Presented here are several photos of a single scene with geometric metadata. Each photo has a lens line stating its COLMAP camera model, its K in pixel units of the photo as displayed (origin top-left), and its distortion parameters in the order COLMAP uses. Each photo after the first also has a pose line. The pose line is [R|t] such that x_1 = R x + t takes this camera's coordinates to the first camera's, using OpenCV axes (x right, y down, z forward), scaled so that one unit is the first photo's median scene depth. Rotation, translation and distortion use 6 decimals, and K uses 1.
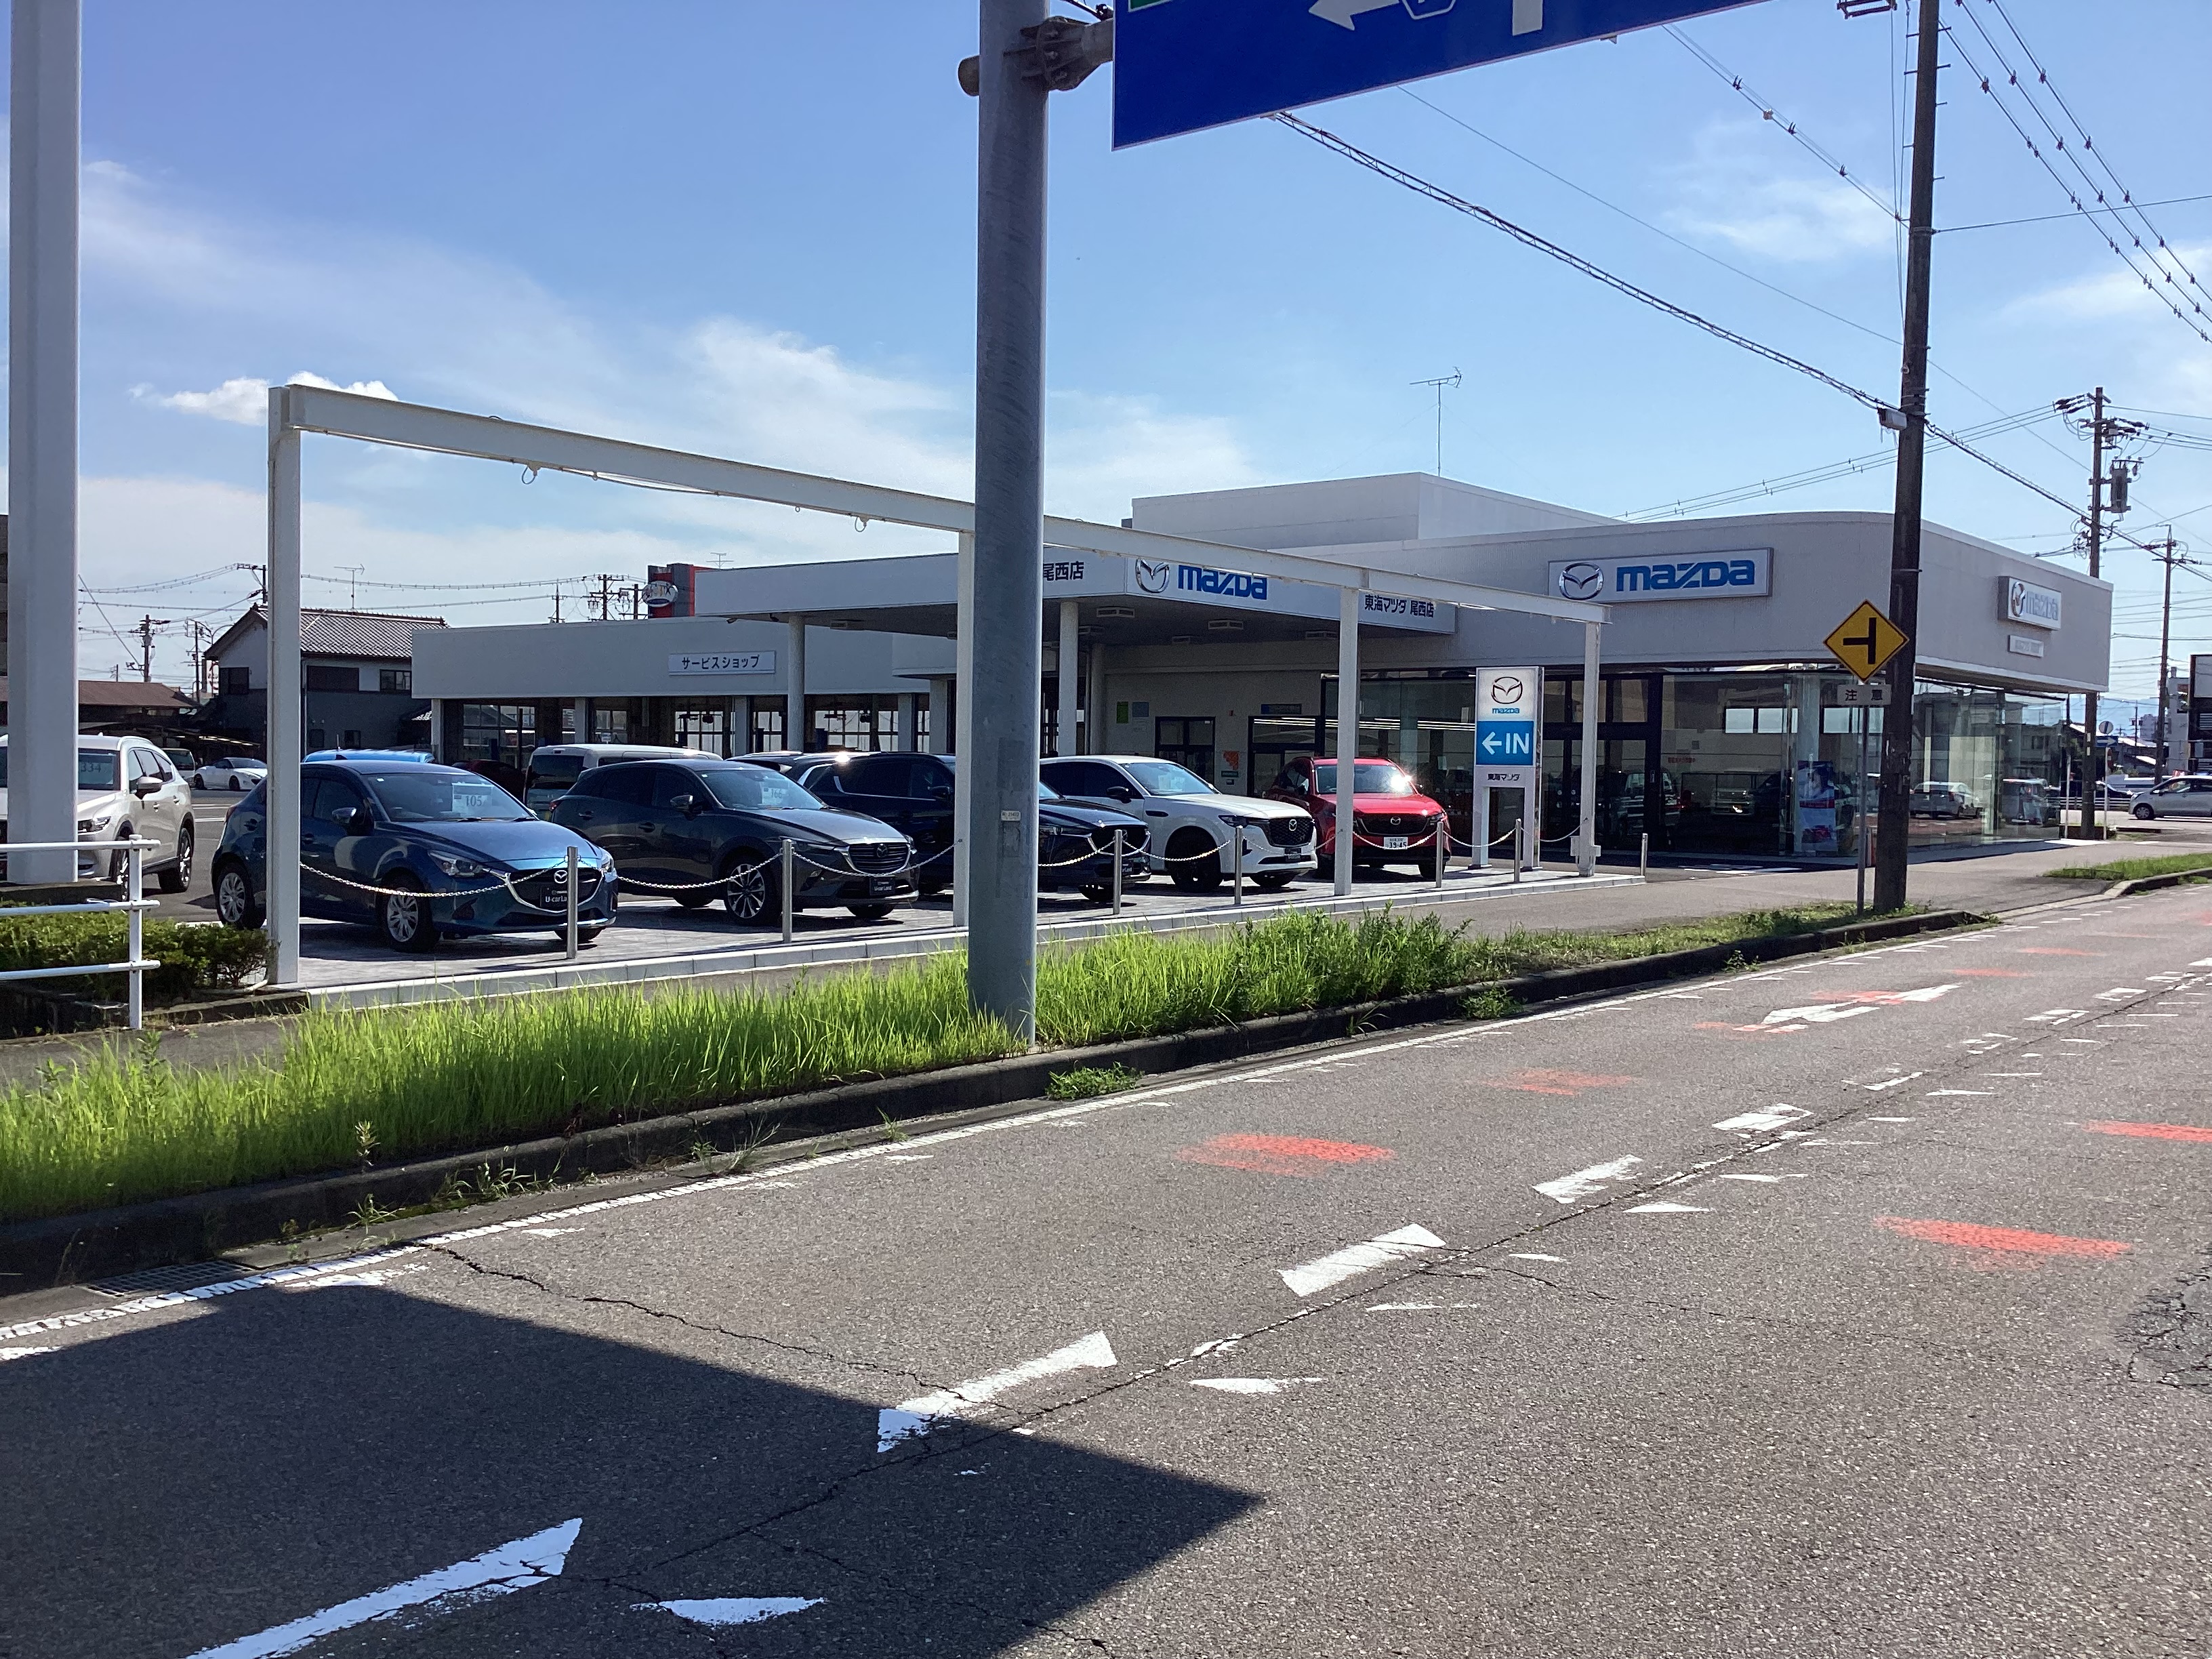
lens RADIAL K [[1975.4, 0, 1102.5], [0, 1975.4, 843.2], [0, 0, 1]] dist [0.050233, -0.002008]
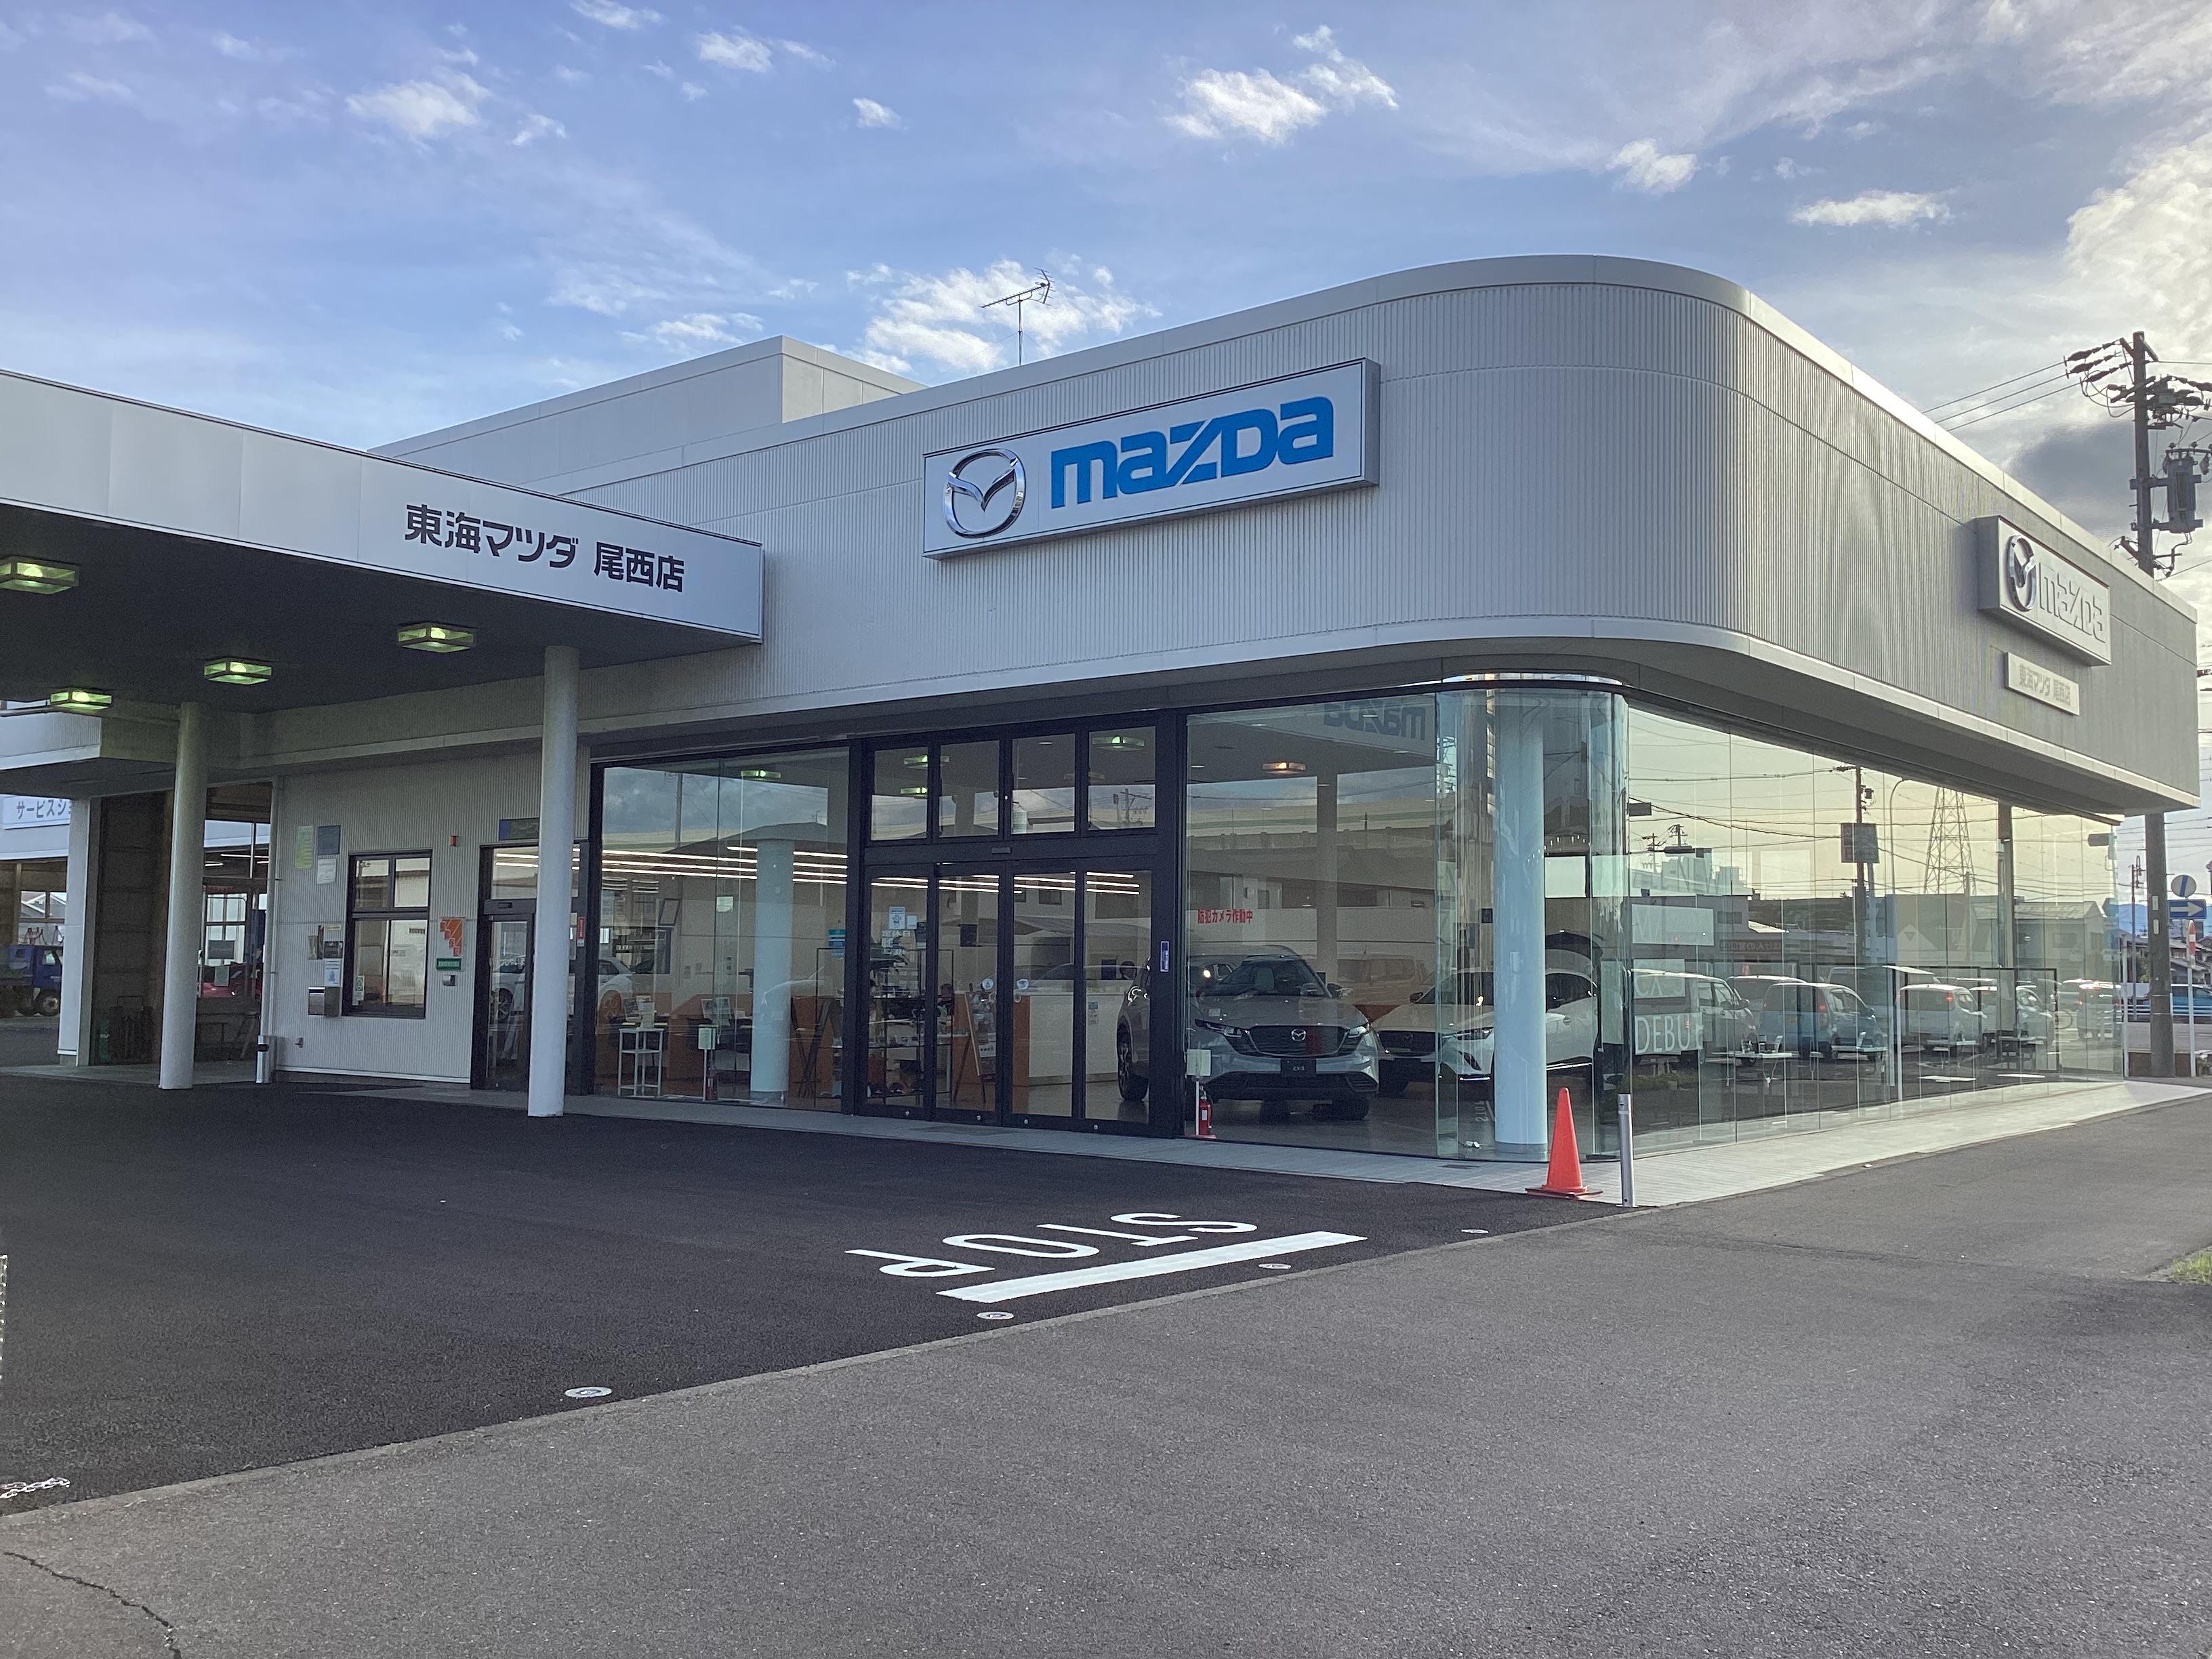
lens RADIAL K [[1975.4, 0, 1106.7], [0, 1975.4, 815.6], [0, 0, 1]] dist [0.050233, -0.002008]
pose [[0.999980, -0.000442, -0.006380, 0.253409], [-0.000279, 0.993655, -0.112467, -0.015455], [0.006389, 0.112466, 0.993635, 0.552795]]
